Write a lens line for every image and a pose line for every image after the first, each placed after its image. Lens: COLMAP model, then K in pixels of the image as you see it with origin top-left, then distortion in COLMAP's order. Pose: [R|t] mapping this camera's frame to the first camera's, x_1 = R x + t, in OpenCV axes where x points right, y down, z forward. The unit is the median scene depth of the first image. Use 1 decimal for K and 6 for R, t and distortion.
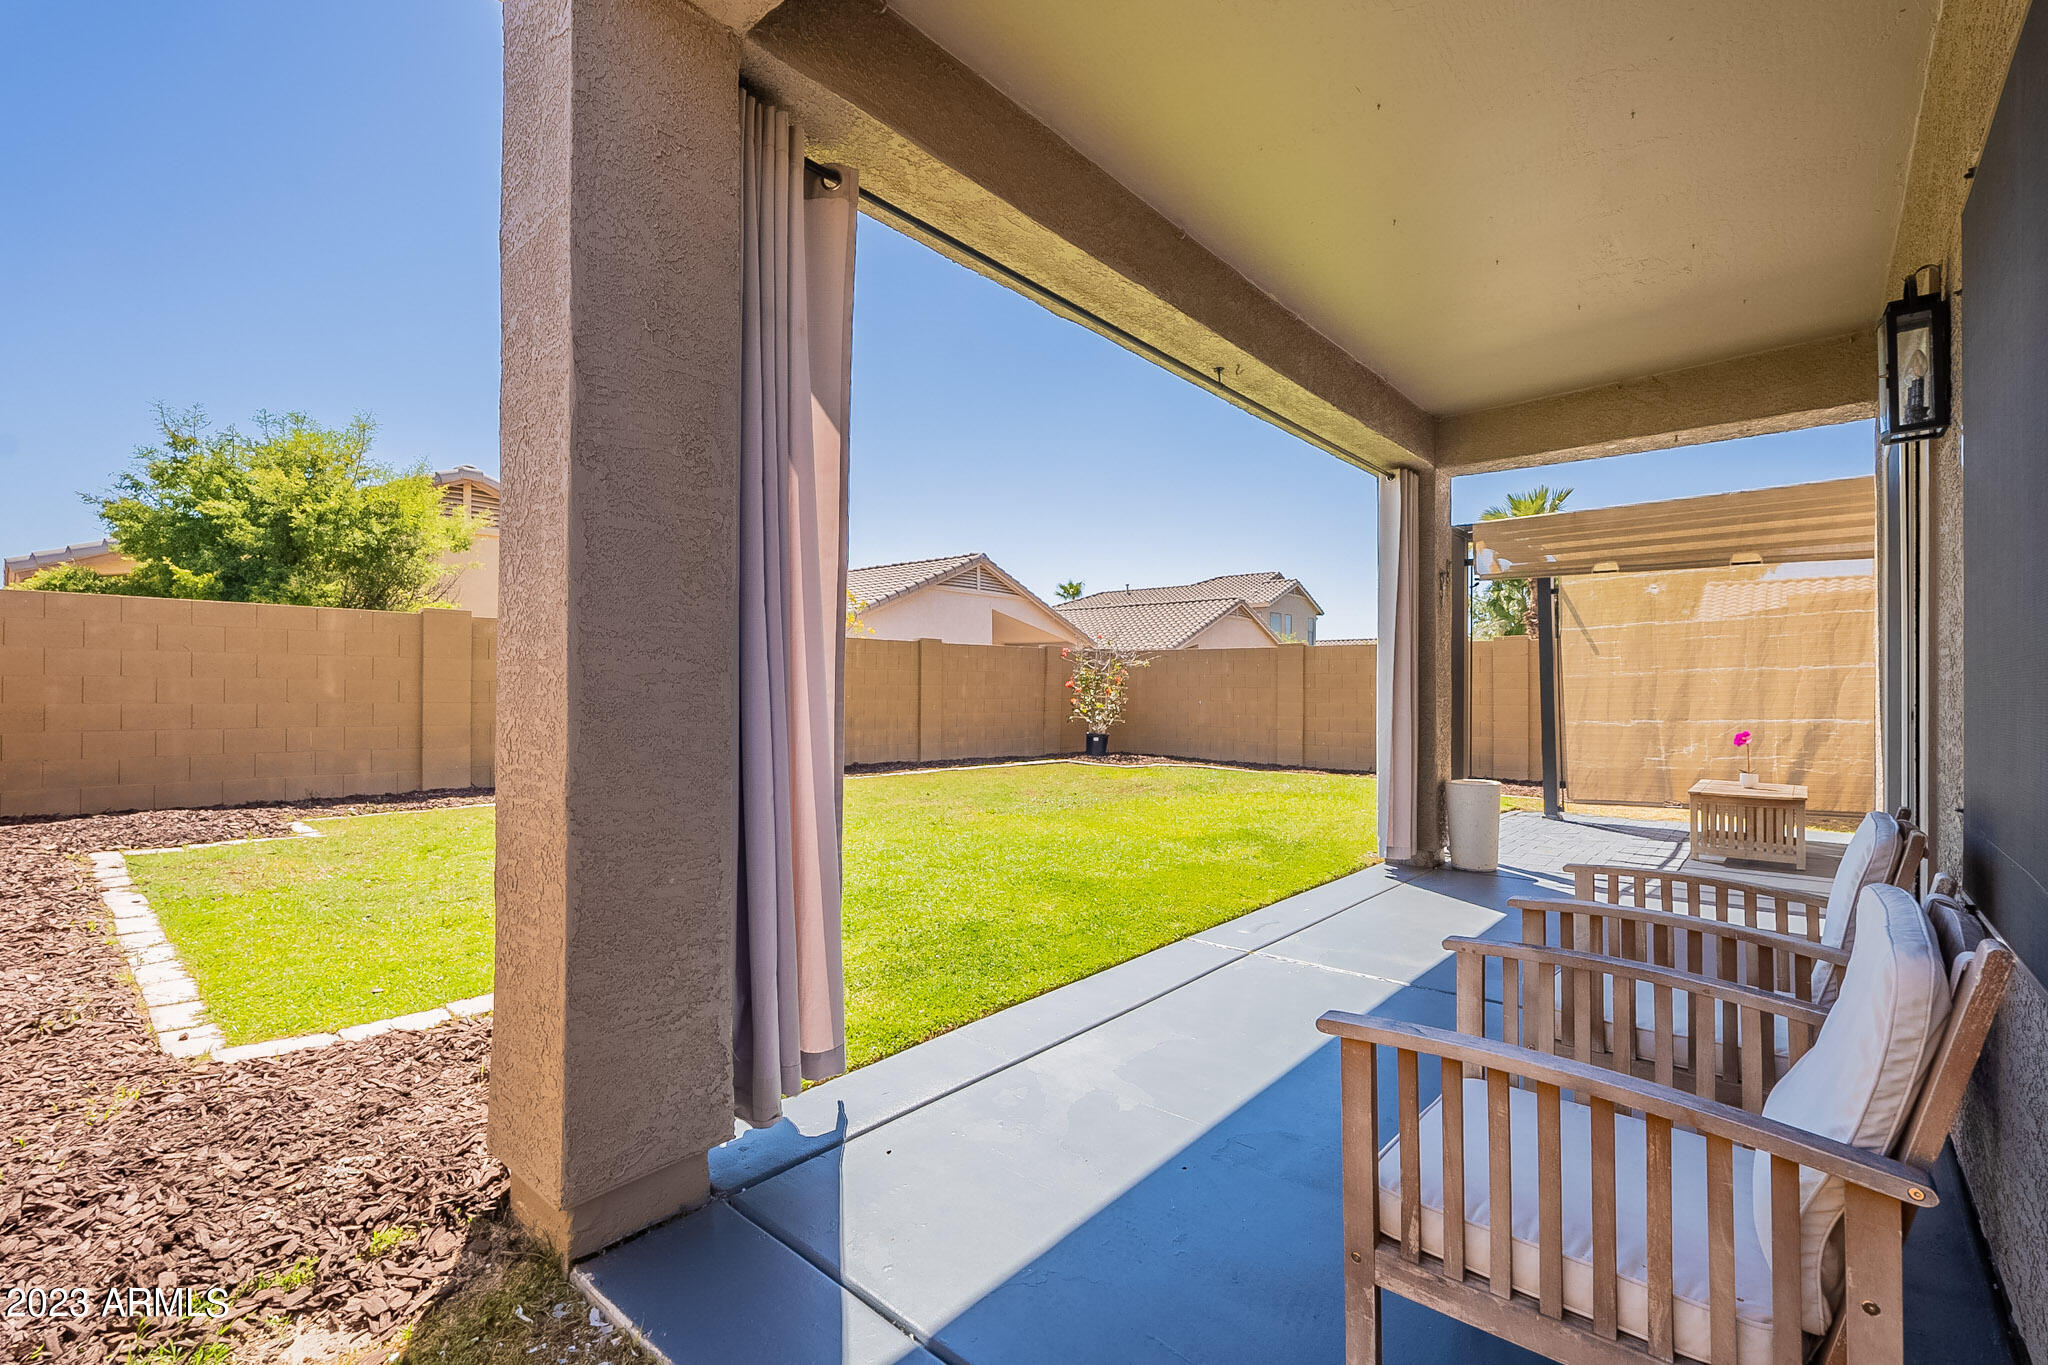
lens RADIAL K [[904.4, 0, 991.8], [0, 904.4, 684.3], [0, 0, 1]] dist [-0.006486, 0.000702]
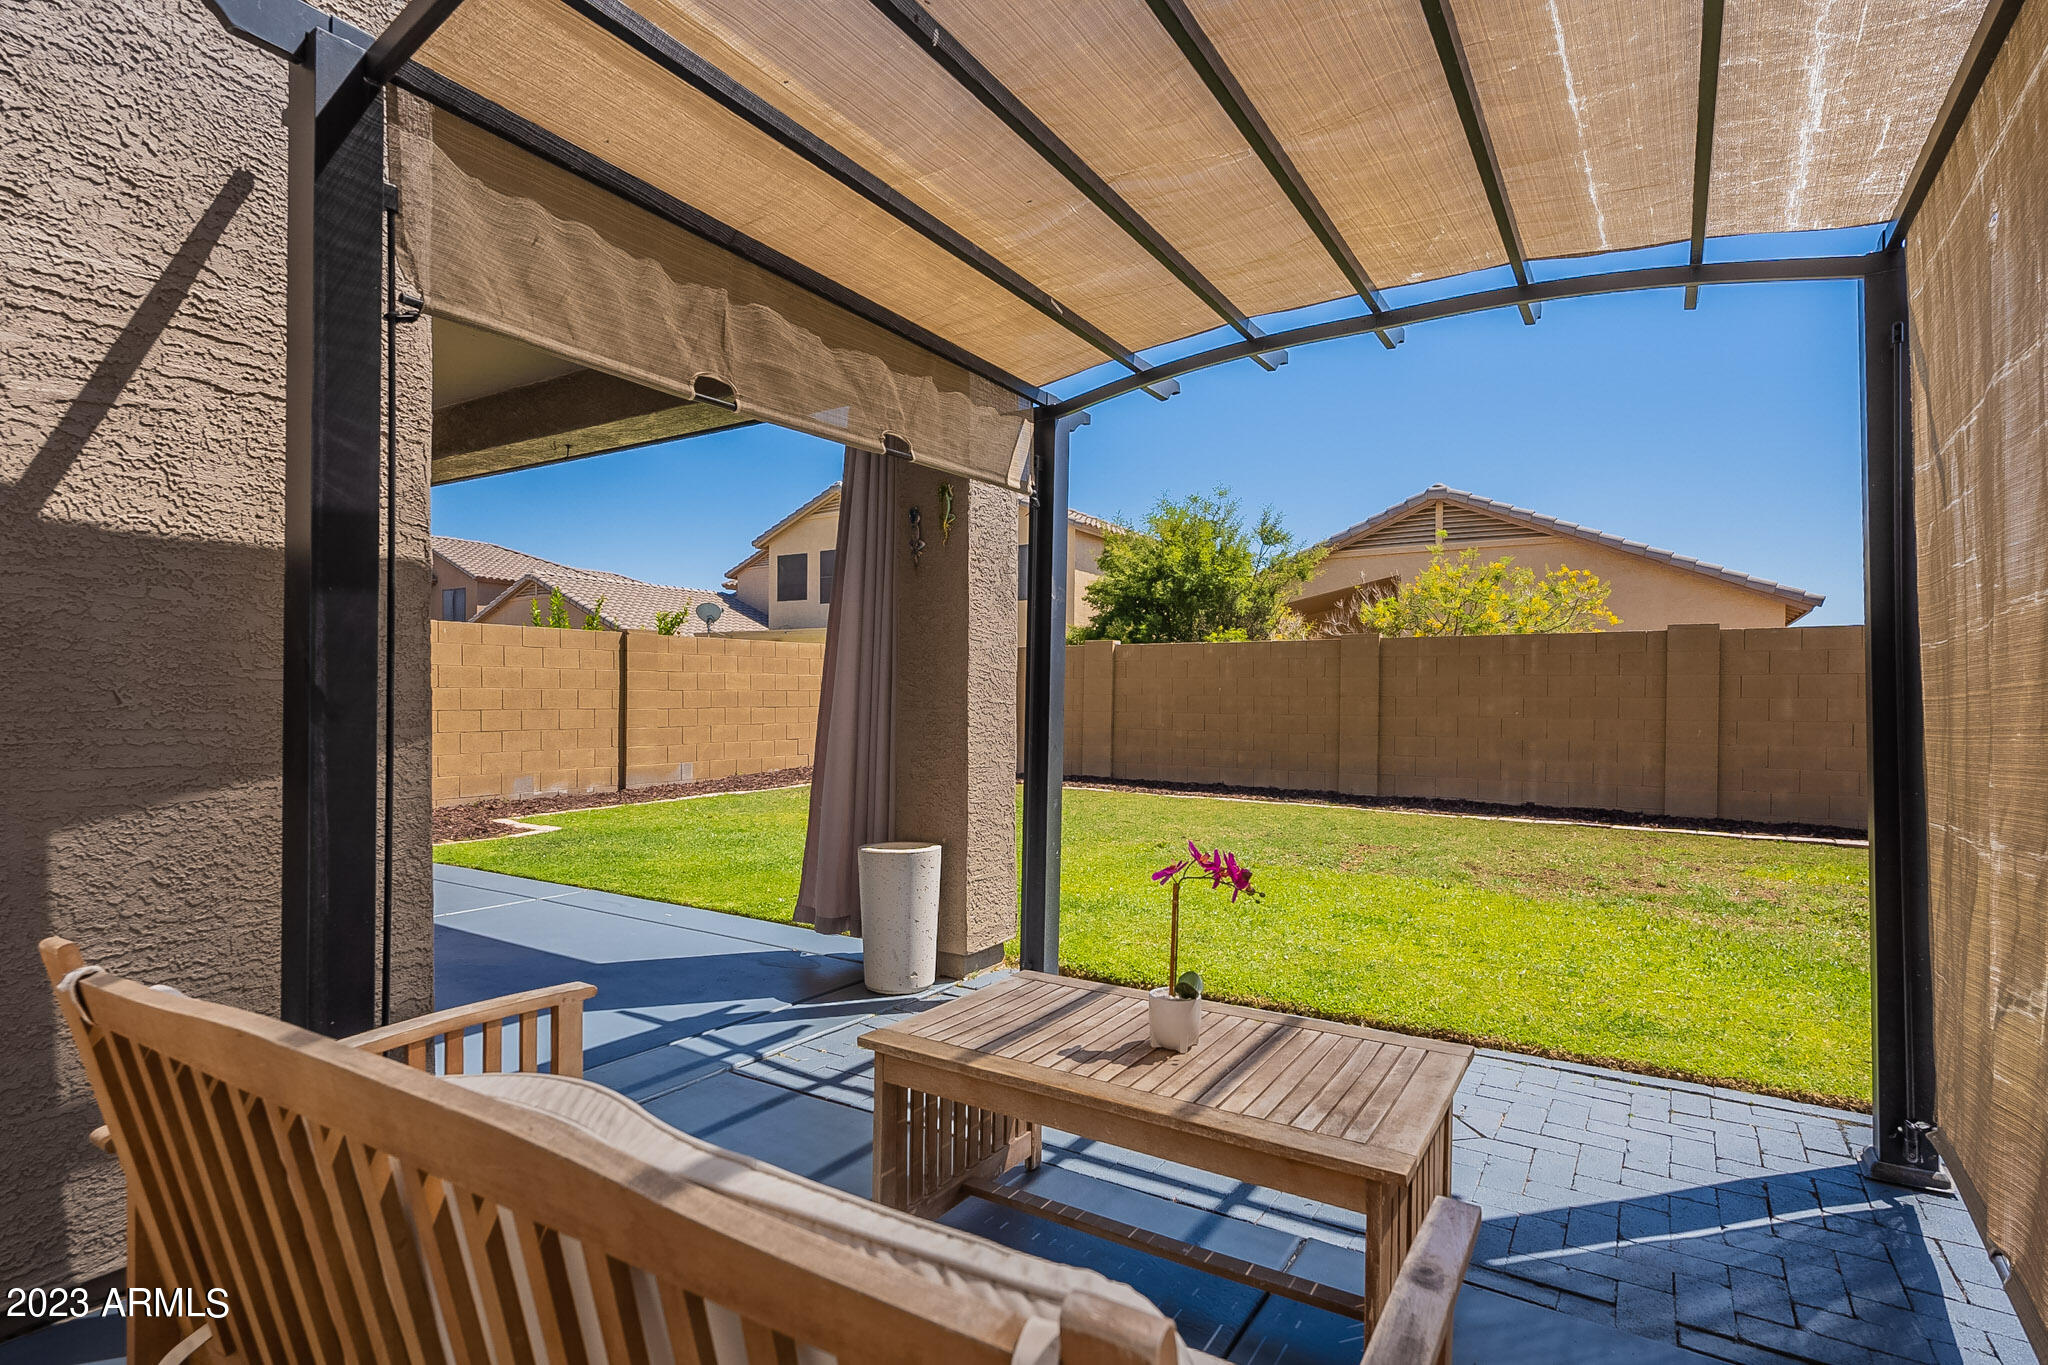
lens RADIAL K [[1002.6, 0, 1065.4], [0, 1002.6, 709.8], [0, 0, 1]] dist [-0.012555, 0.001039]
pose [[0.191906, 0.007773, -0.981383, 0.906656], [-0.001097, 0.999970, 0.007706, 0.007412], [0.981413, -0.000402, 0.191908, 0.722397]]
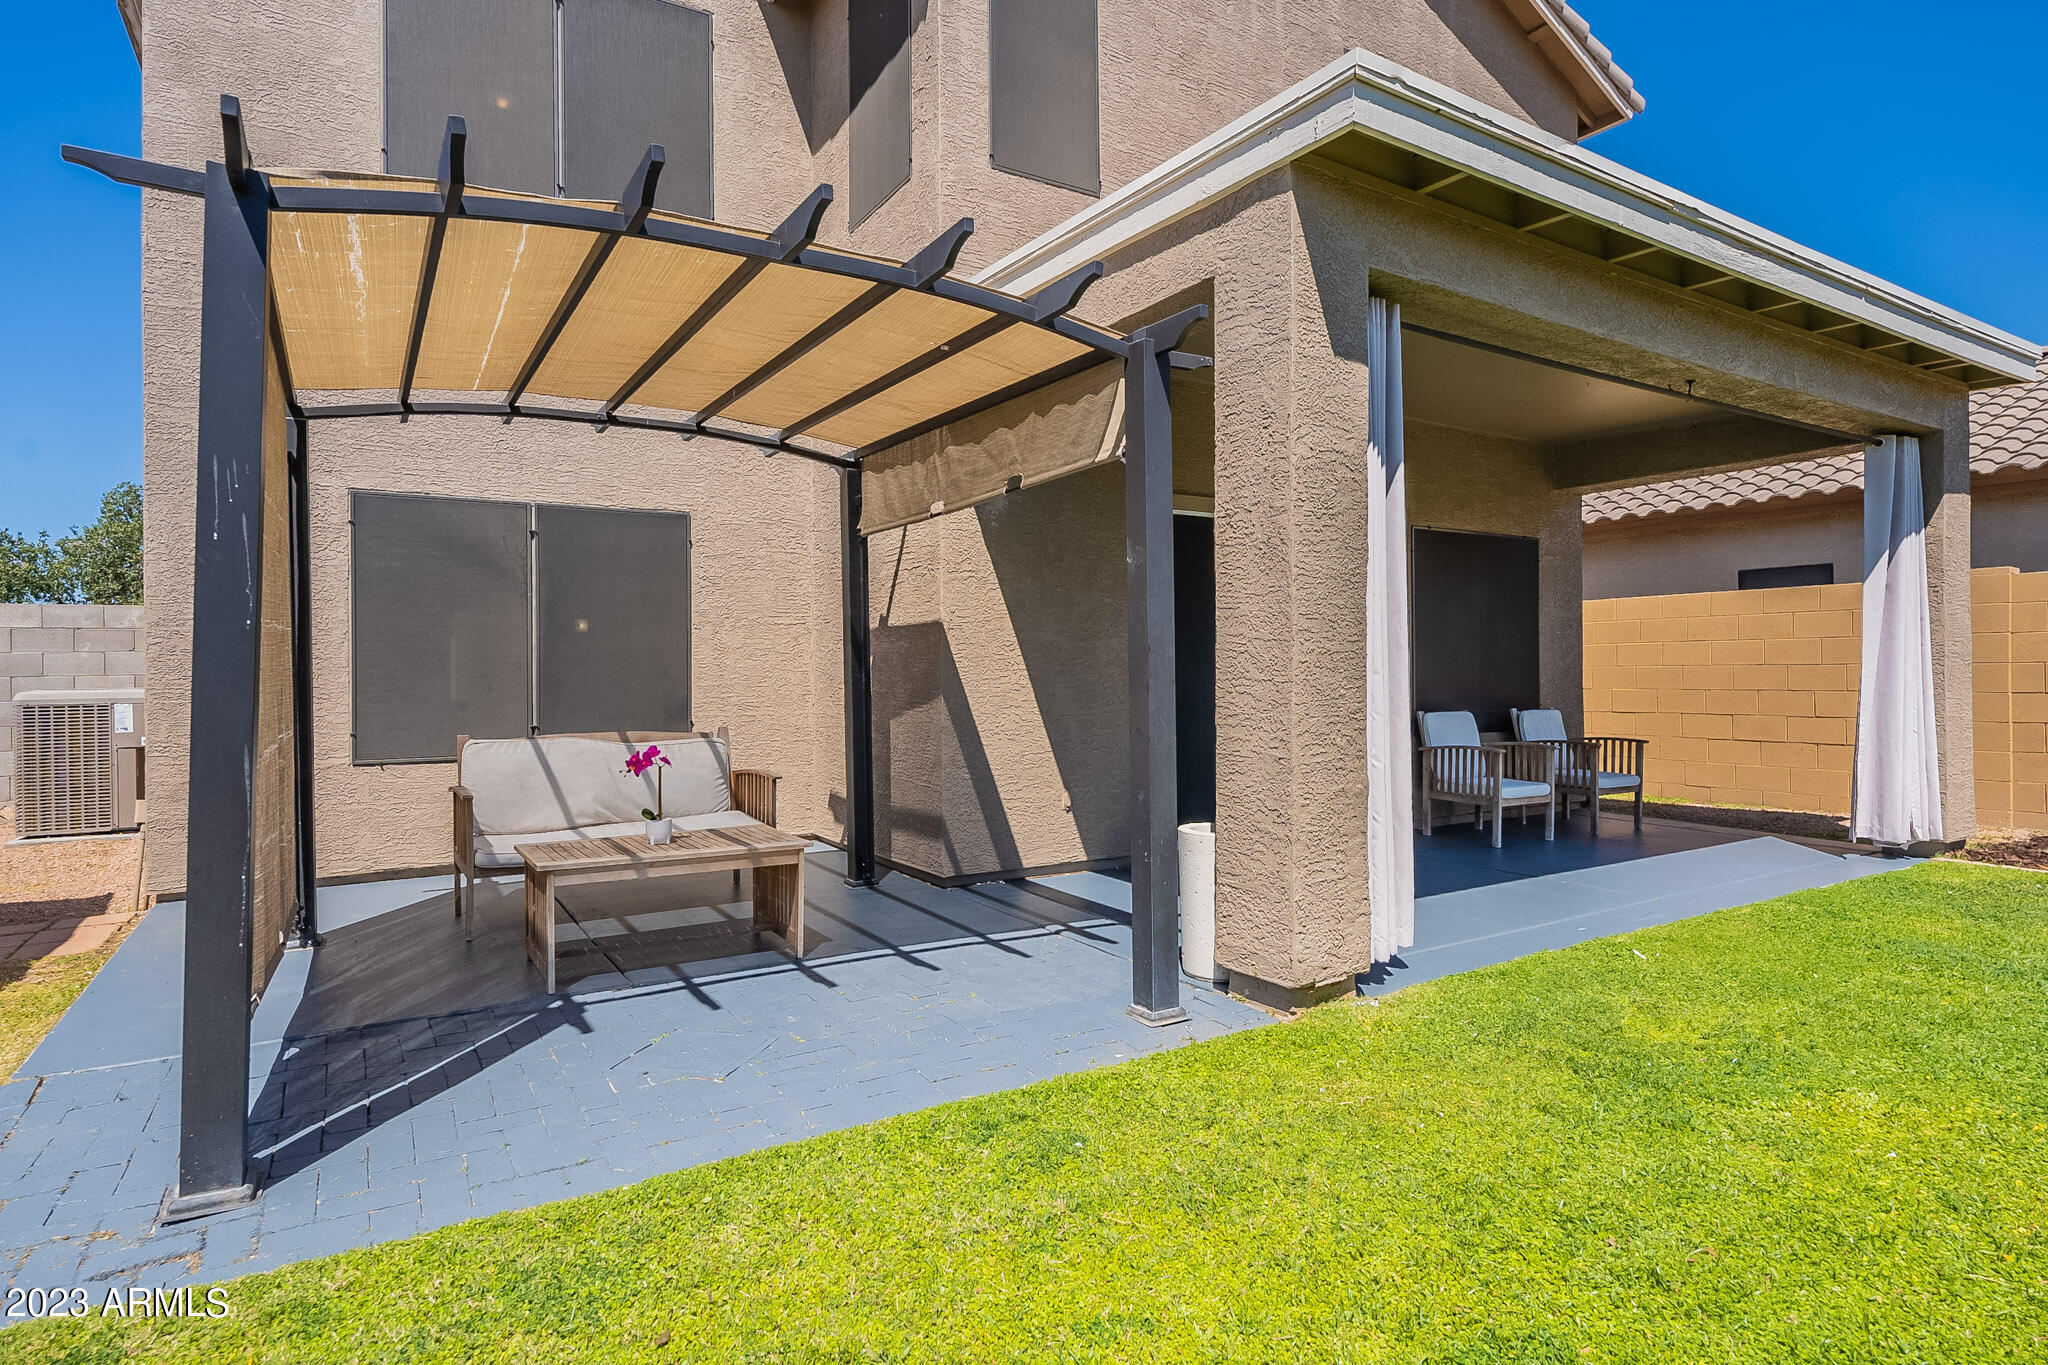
lens RADIAL K [[1047.2, 0, 985.3], [0, 1047.2, 679.1], [0, 0, 1]] dist [-0.017522, -0.001000]
pose [[-0.958350, -0.000520, 0.285595, 0.355825], [-0.000929, 0.999999, -0.001296, 0.007966], [-0.285594, -0.001507, -0.958350, 1.262507]]
